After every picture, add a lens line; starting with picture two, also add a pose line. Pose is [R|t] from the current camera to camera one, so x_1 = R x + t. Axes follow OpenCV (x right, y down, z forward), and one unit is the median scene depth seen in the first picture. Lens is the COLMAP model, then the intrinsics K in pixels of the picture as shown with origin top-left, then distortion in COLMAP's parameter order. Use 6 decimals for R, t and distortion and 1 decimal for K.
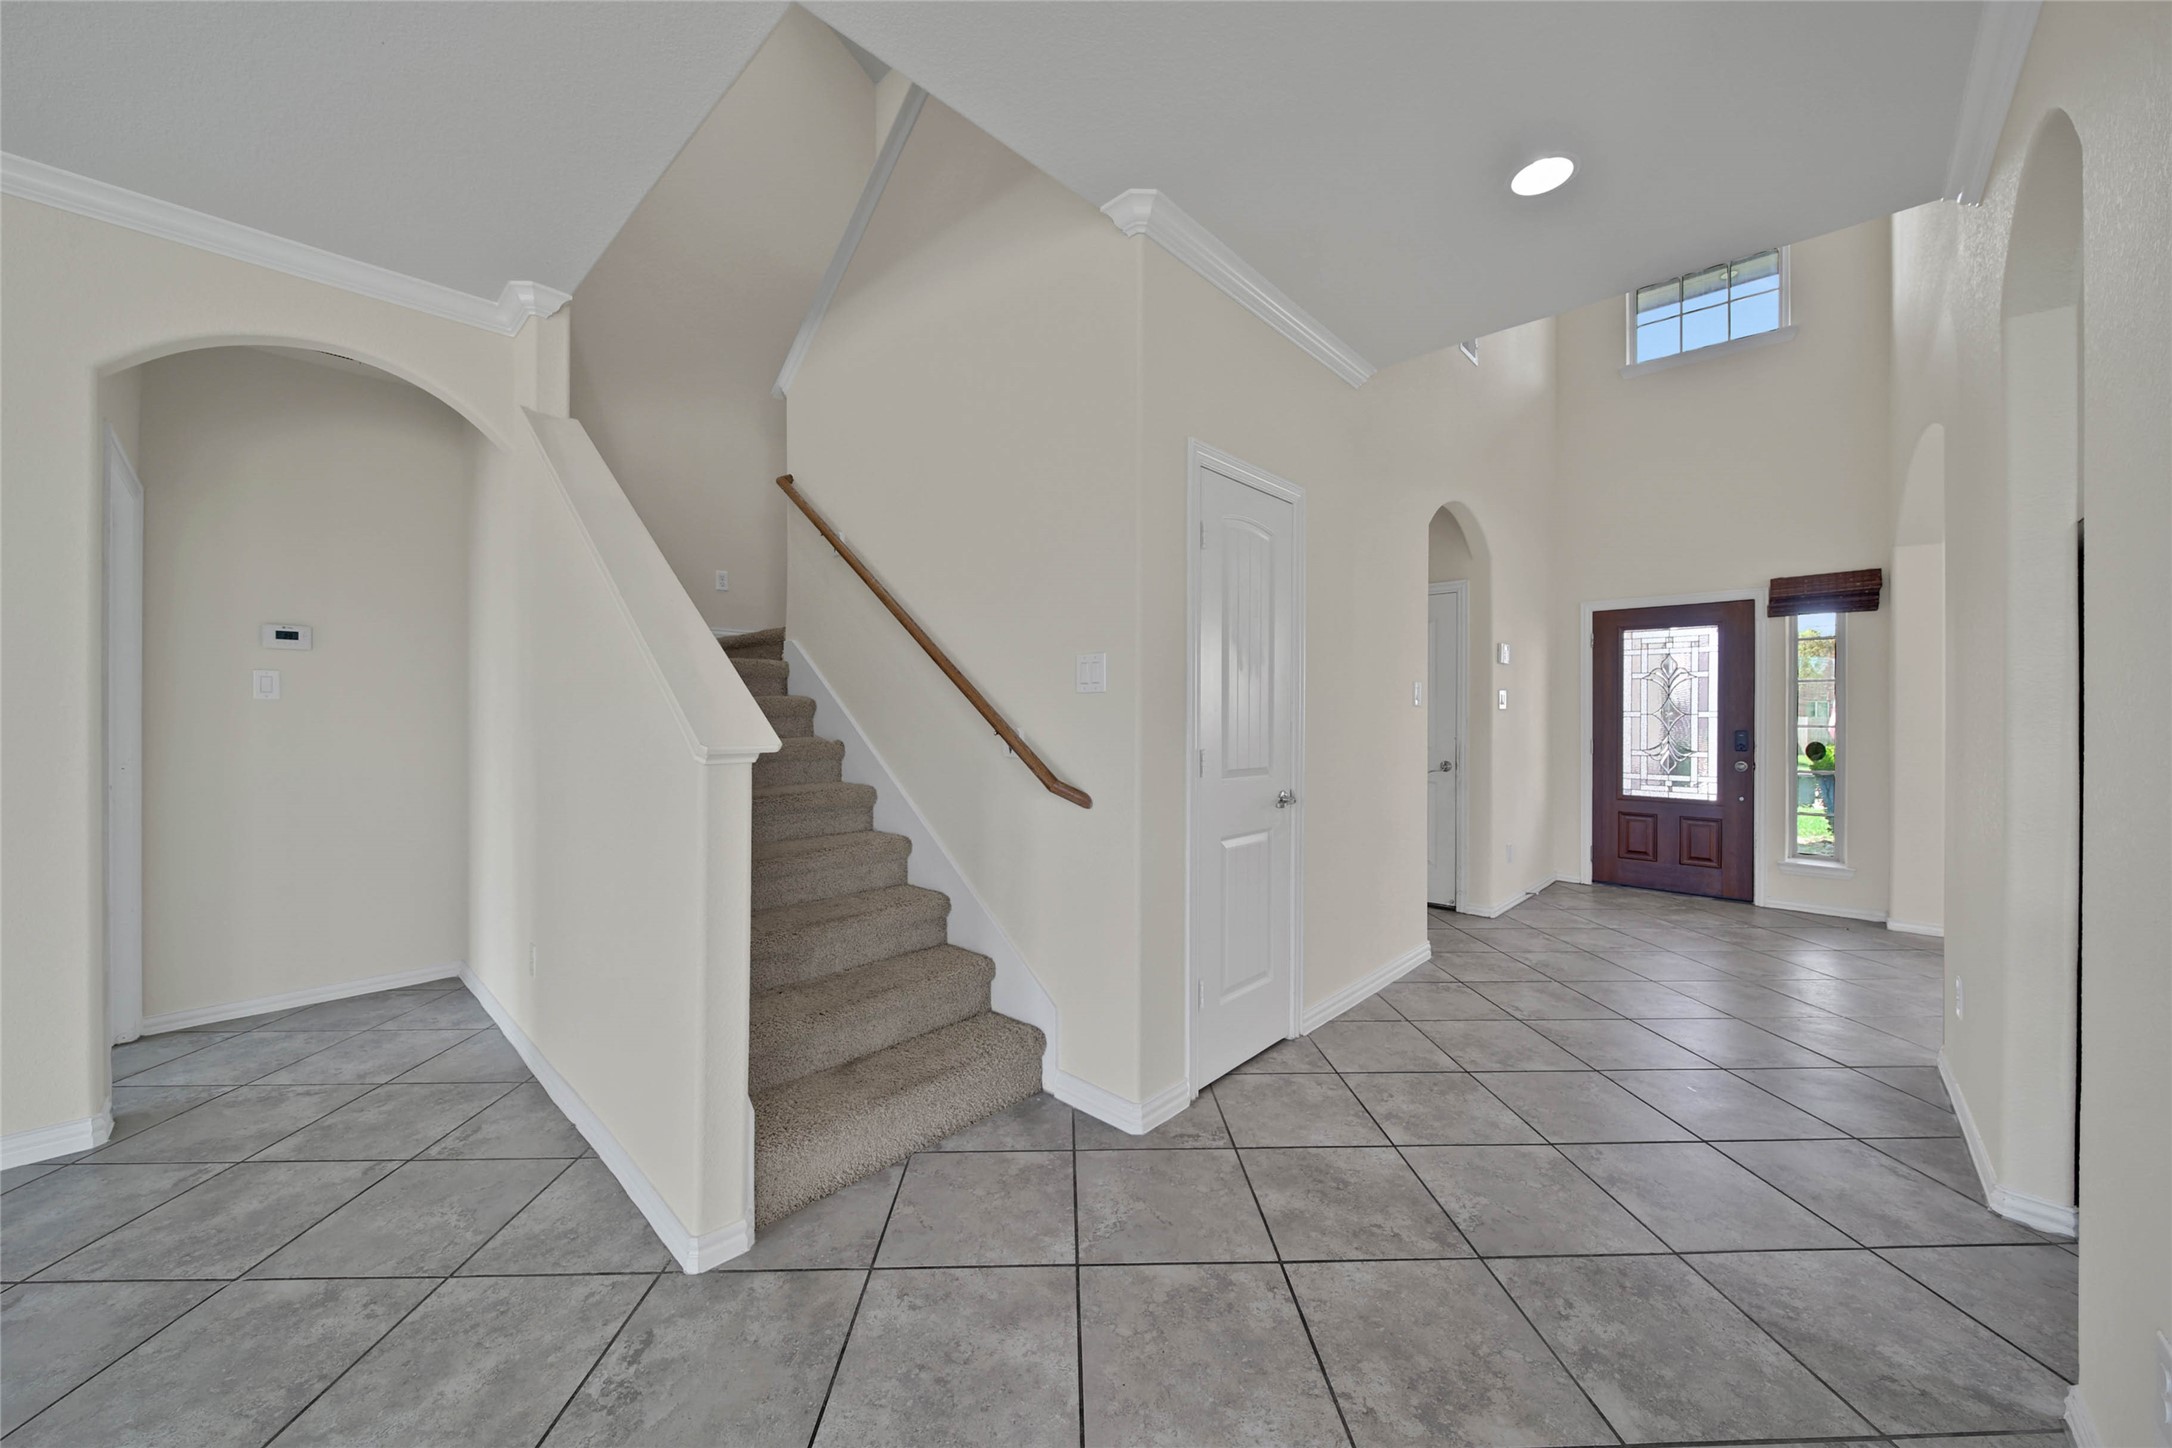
lens RADIAL K [[777.0, 0, 1080.3], [0, 777.0, 721.2], [0, 0, 1]] dist [-0.001835, -0.000431]
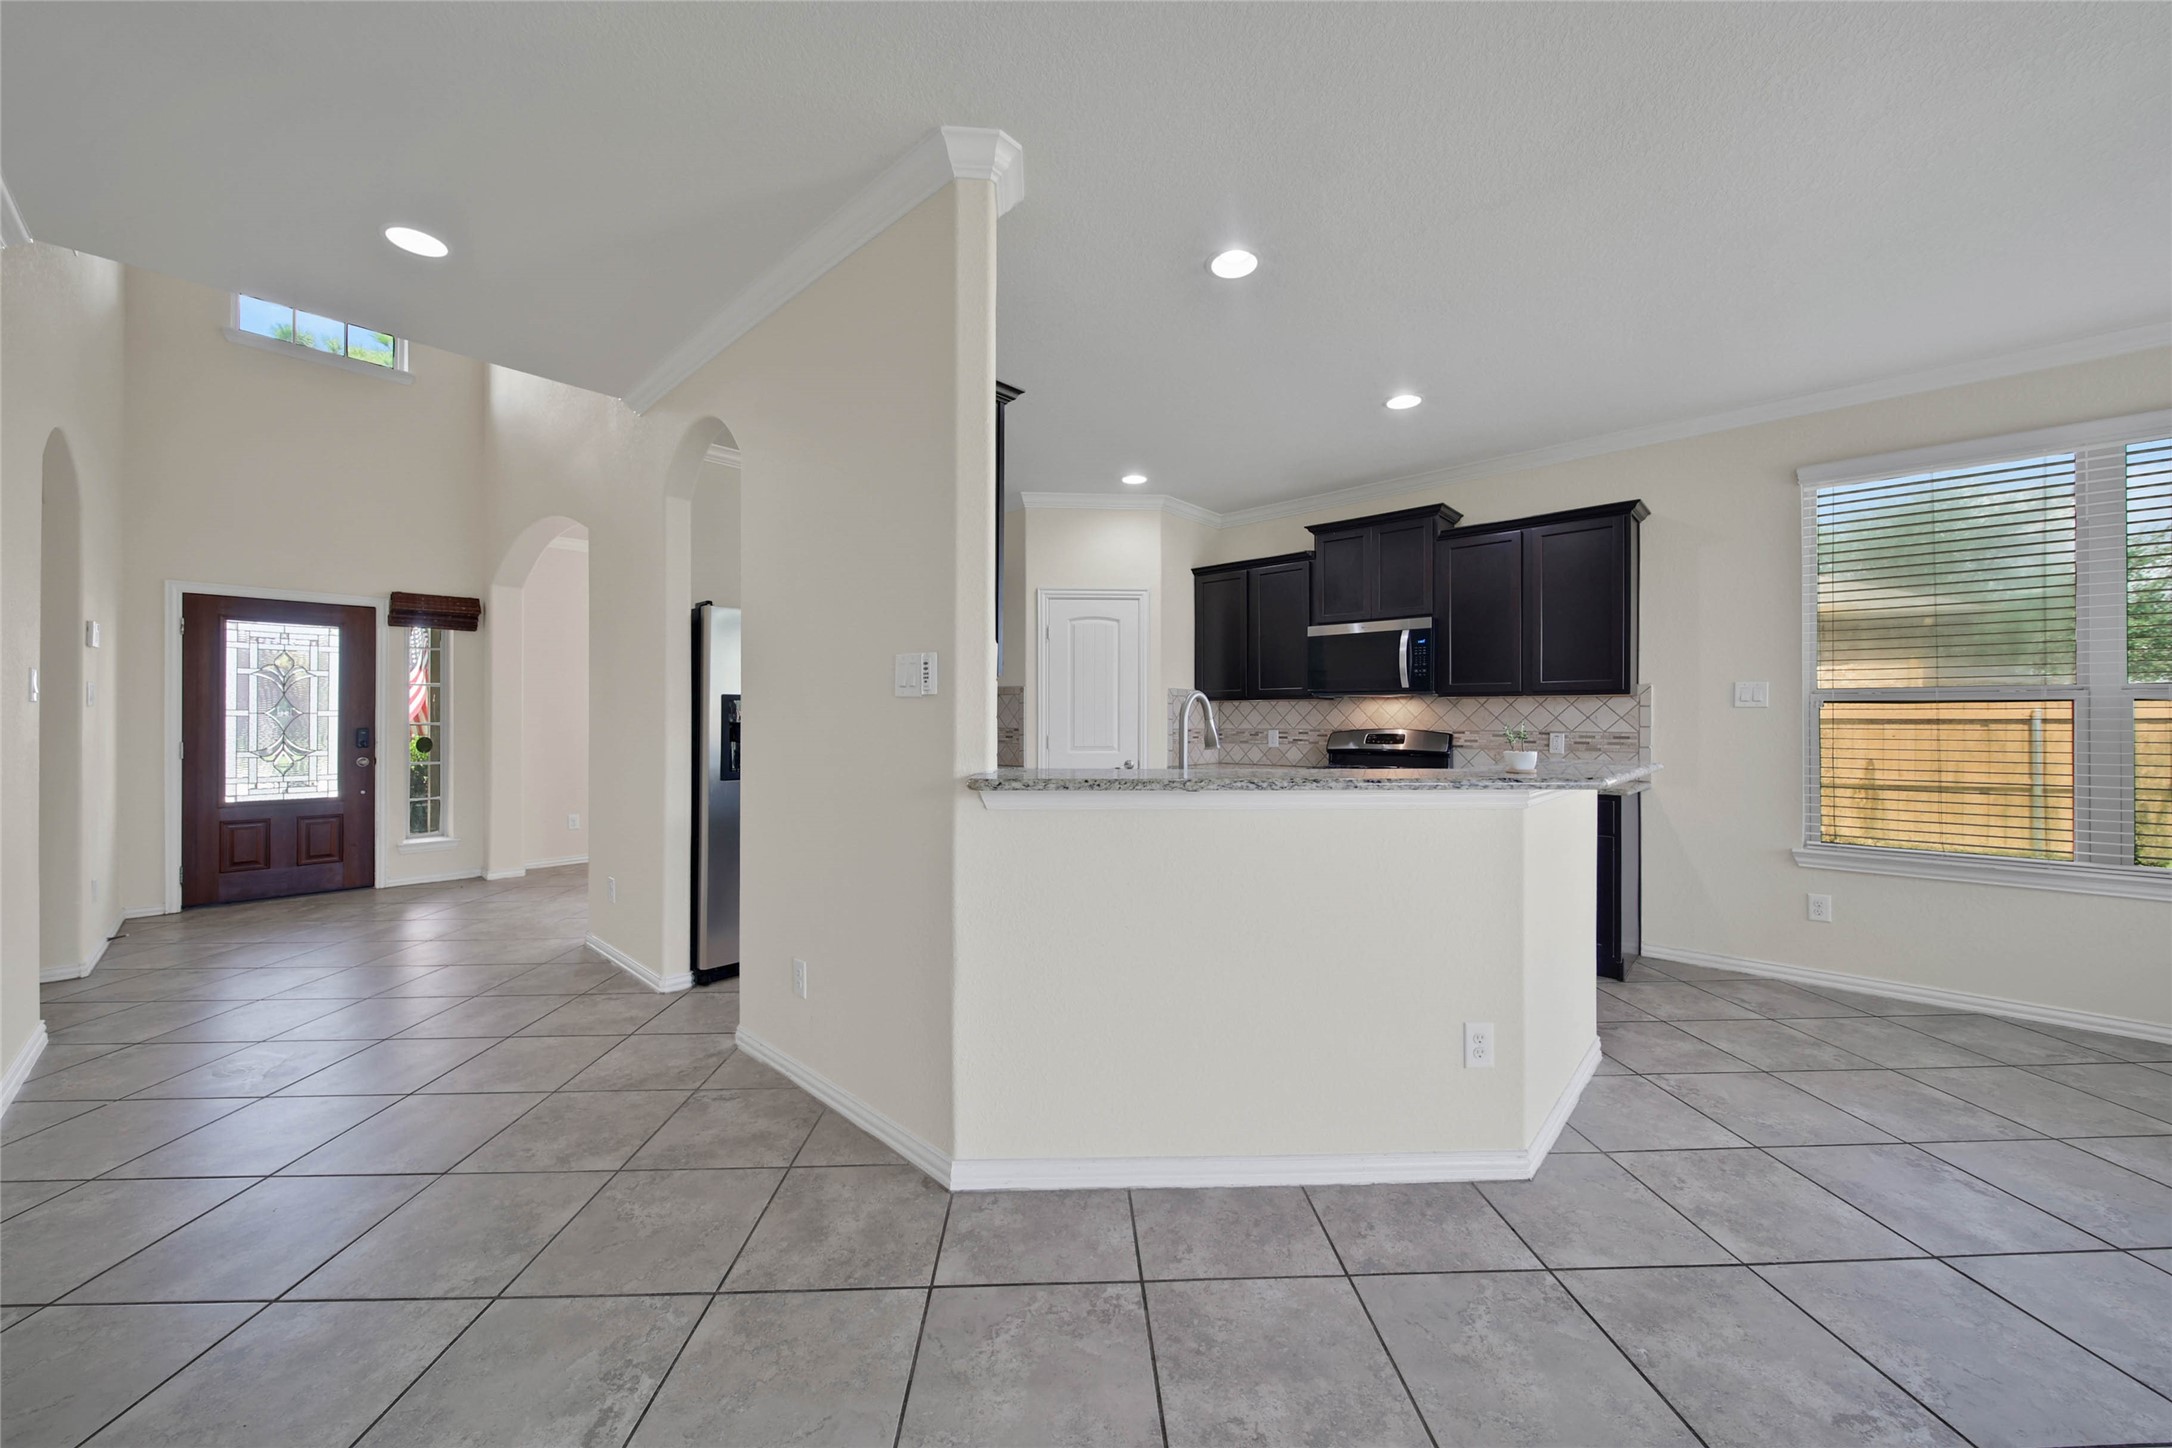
lens RADIAL K [[777.0, 0, 1092.8], [0, 777.0, 716.0], [0, 0, 1]] dist [-0.001761, -0.000539]
pose [[-0.014512, -0.000756, 0.999894, -0.236156], [0.004662, 0.999989, 0.000823, -0.001120], [-0.999884, 0.004673, -0.014509, 0.008736]]
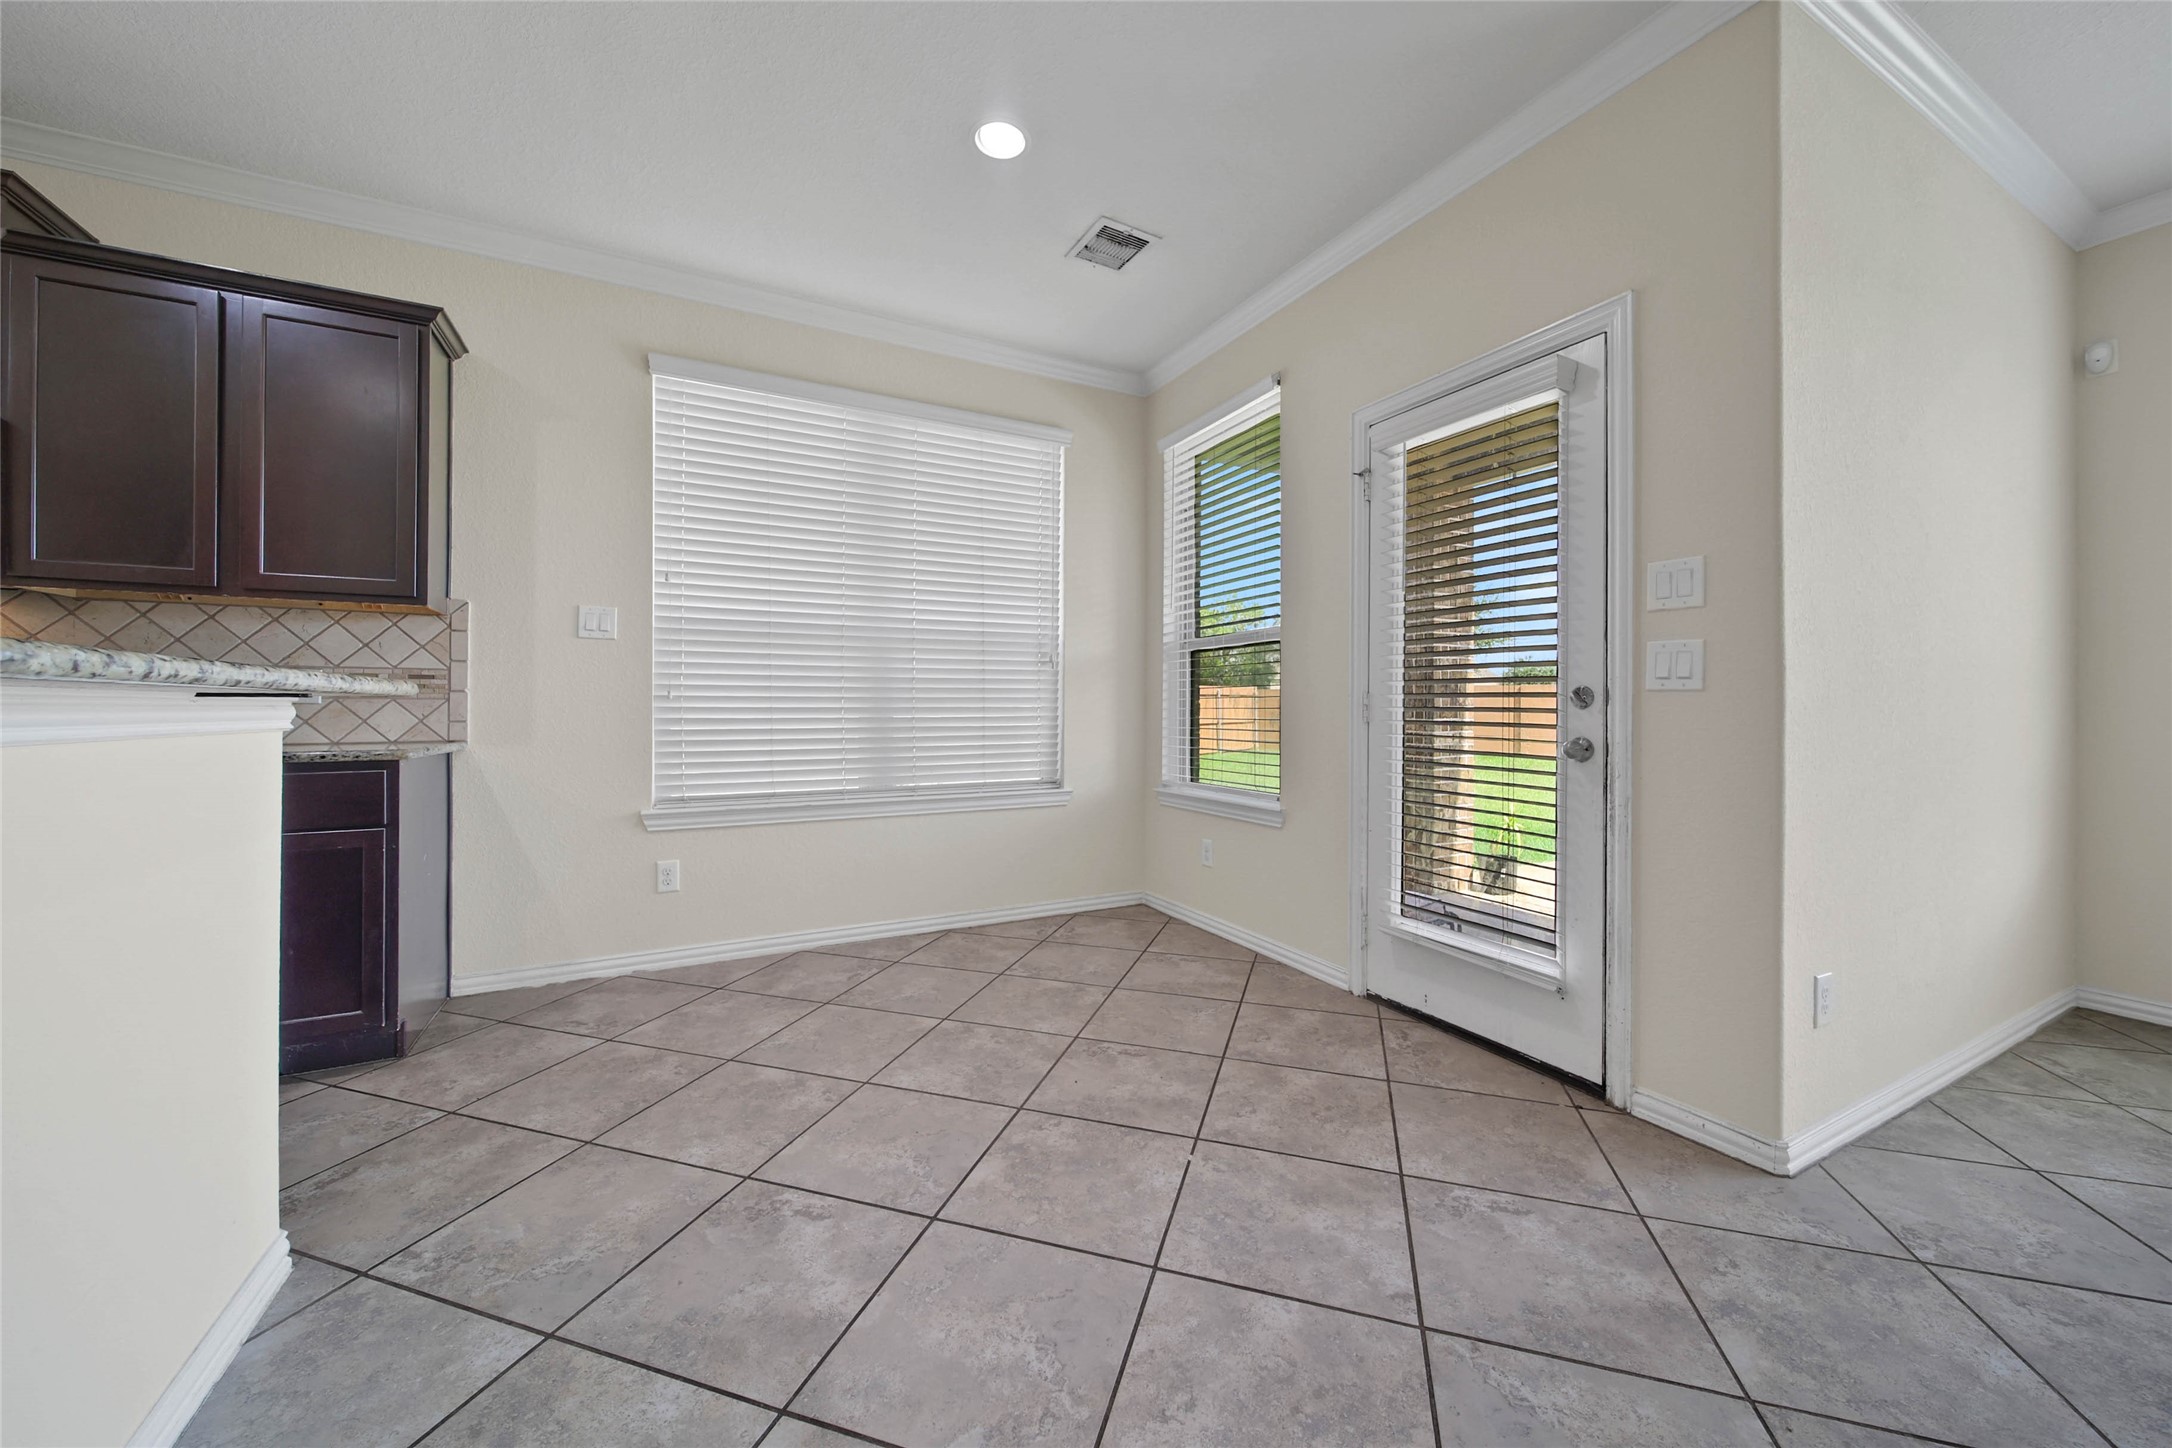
lens RADIAL K [[788.2, 0, 1087.5], [0, 788.2, 701.6], [0, 0, 1]] dist [-0.001895, -0.000486]
pose [[-0.944561, -0.004607, 0.328303, -0.048533], [-0.004346, 0.999989, 0.001529, 0.039003], [-0.328306, 0.000017, -0.944571, -0.190934]]
